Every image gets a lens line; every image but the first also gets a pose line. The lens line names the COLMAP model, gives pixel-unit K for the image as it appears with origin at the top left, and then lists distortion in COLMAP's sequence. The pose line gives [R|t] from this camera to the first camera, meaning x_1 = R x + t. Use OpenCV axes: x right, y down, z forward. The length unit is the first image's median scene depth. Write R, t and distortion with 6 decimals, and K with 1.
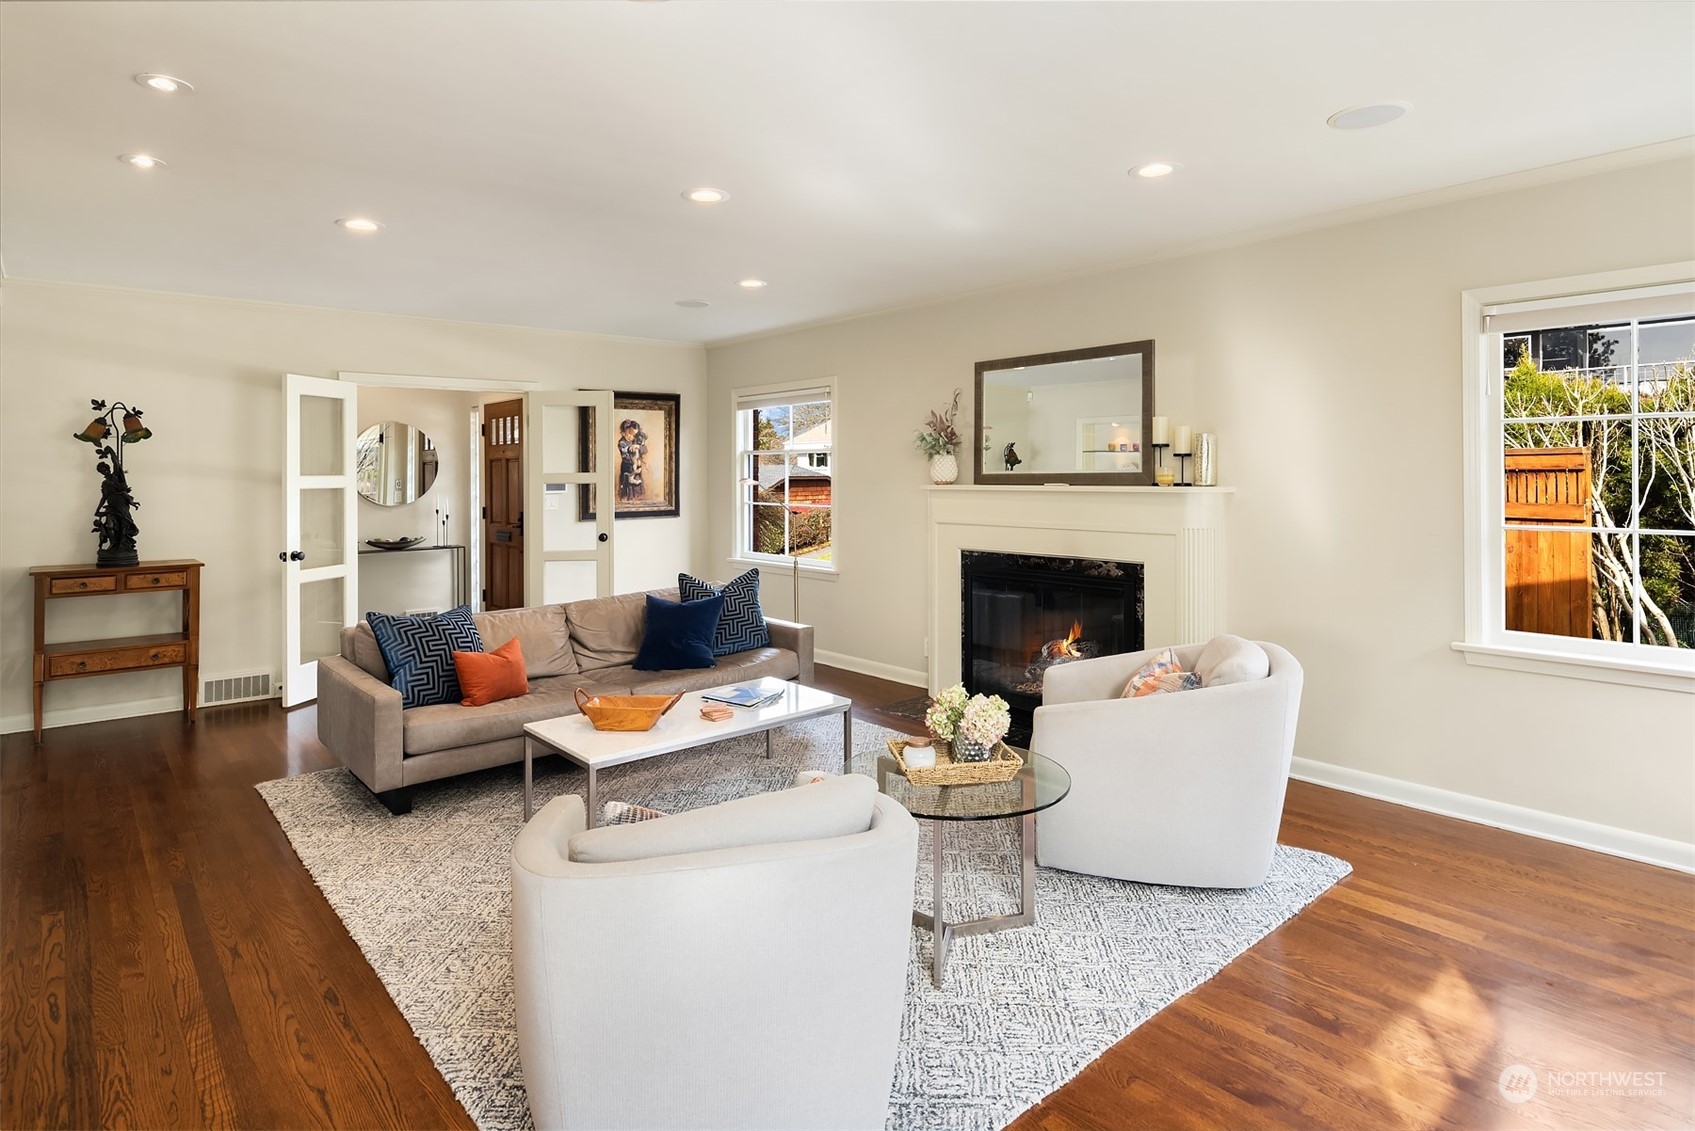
lens RADIAL K [[912.8, 0, 849.8], [0, 912.8, 472.7], [0, 0, 1]] dist [-0.001259, -0.000418]
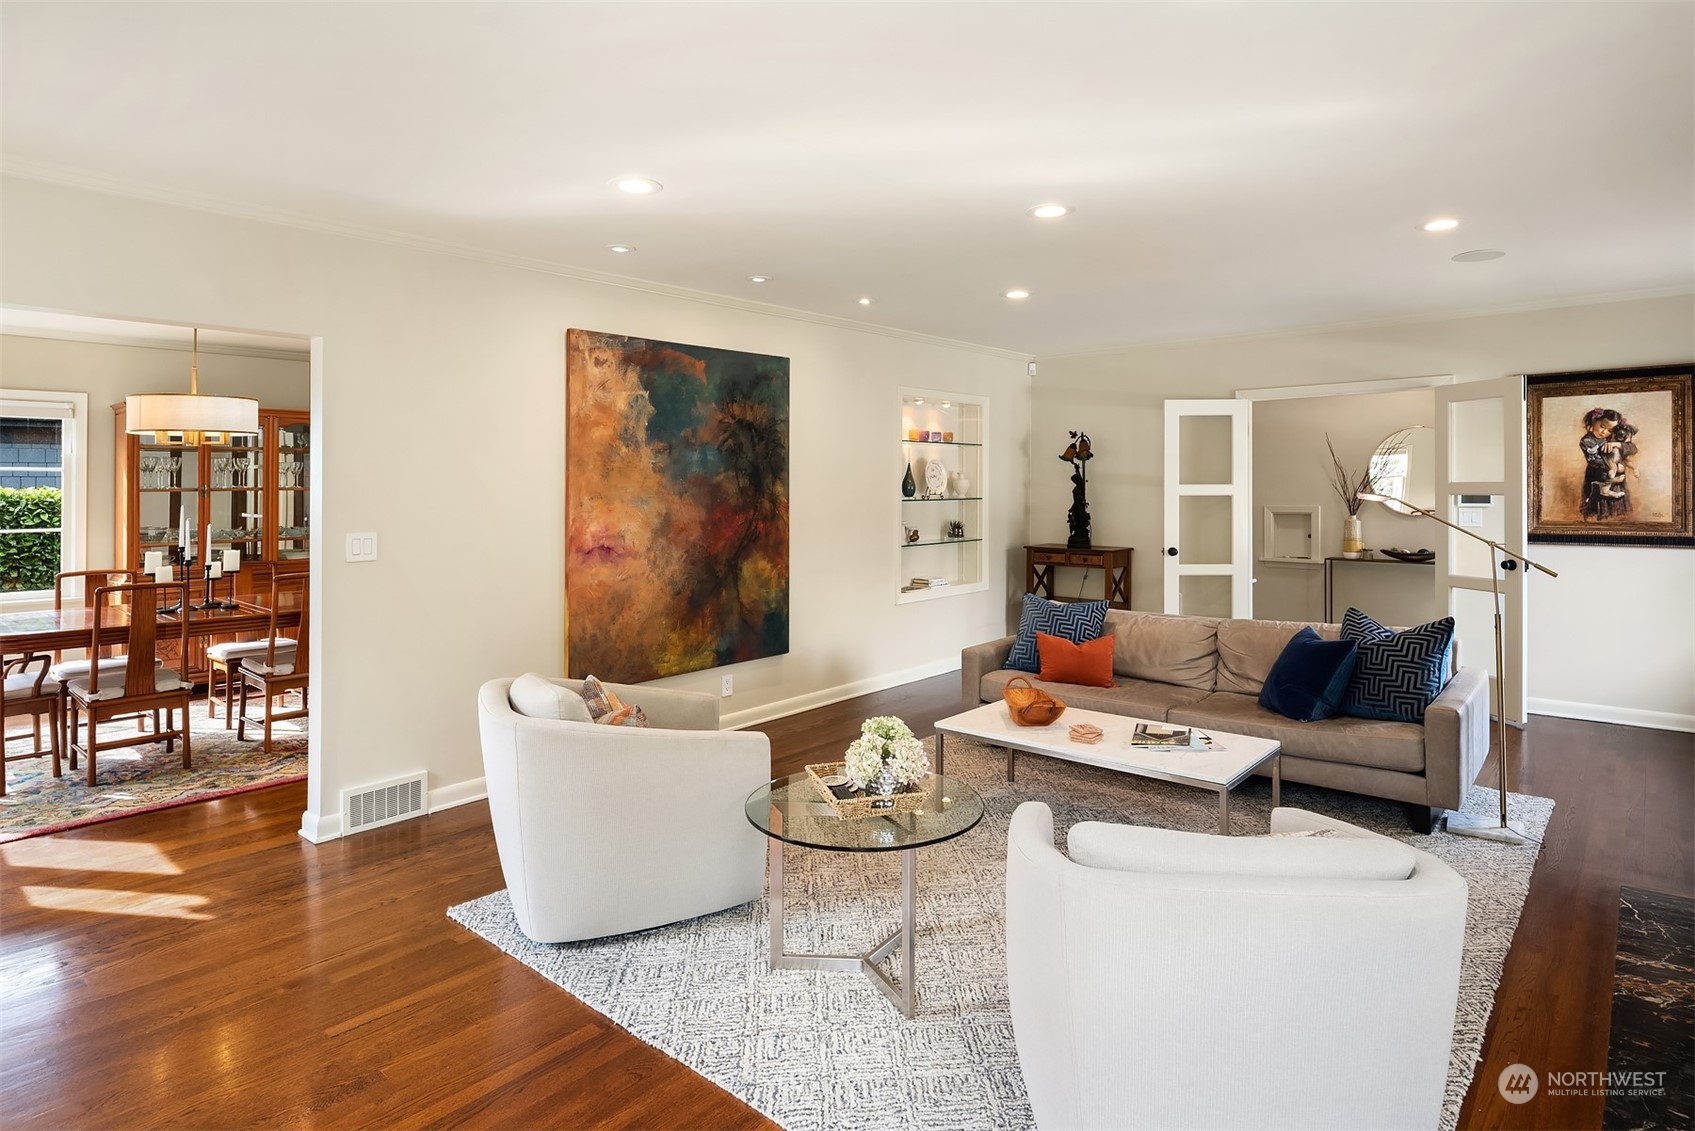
lens RADIAL K [[912.8, 0, 849.8], [0, 912.8, 472.7], [0, 0, 1]] dist [-0.001259, -0.000418]
pose [[0.151092, -0.006719, -0.988497, 0.385986], [0.003520, 0.999974, -0.006259, -0.004603], [0.988513, -0.002533, 0.151112, 0.302838]]
